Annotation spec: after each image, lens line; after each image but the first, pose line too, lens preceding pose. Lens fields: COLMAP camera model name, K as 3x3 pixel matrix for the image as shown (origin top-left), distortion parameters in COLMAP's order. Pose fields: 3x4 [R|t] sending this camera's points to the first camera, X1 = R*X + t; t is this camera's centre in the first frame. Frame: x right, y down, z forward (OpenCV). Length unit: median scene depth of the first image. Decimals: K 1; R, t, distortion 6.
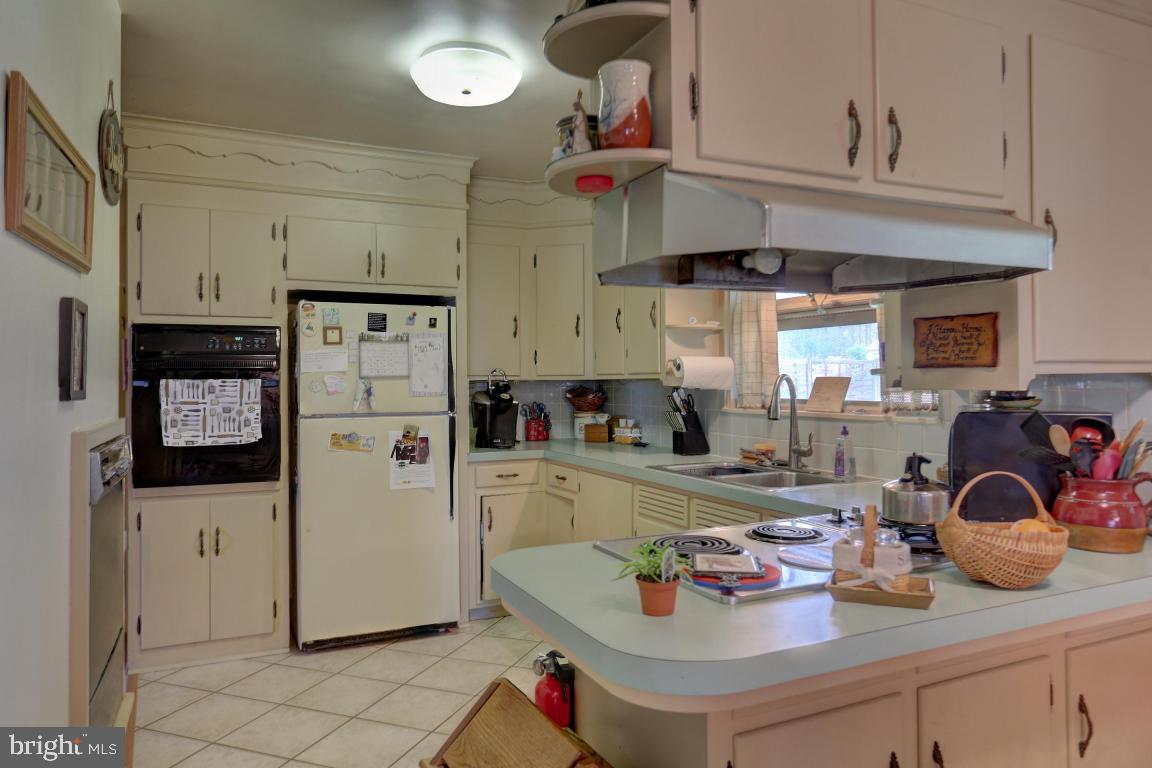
lens RADIAL K [[771.8, 0, 577.5], [0, 771.8, 382.9], [0, 0, 1]] dist [0.013300, -0.006185]
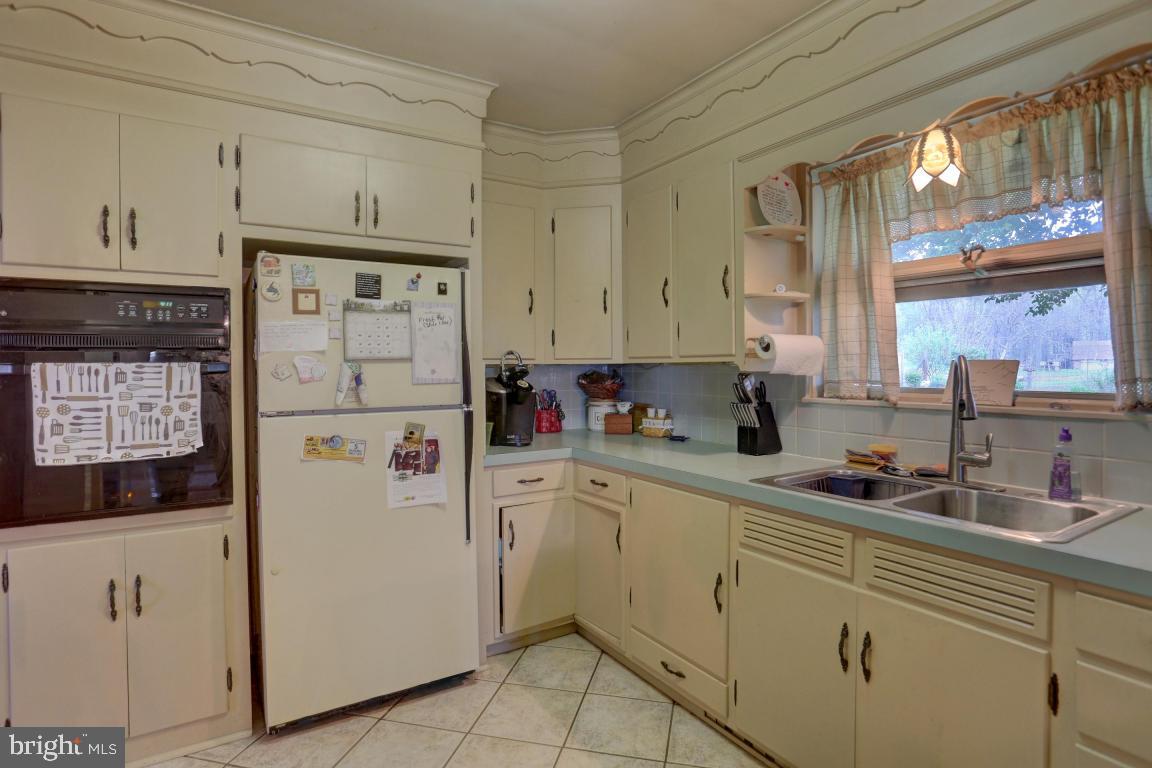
lens RADIAL K [[592.1, 0, 579.1], [0, 592.1, 378.9], [0, 0, 1]] dist [-0.029555, 0.006200]
pose [[0.993289, -0.002665, 0.115624, -0.124597], [0.000535, 0.999830, 0.018446, 0.000714], [-0.115653, -0.018260, 0.993122, 0.414313]]
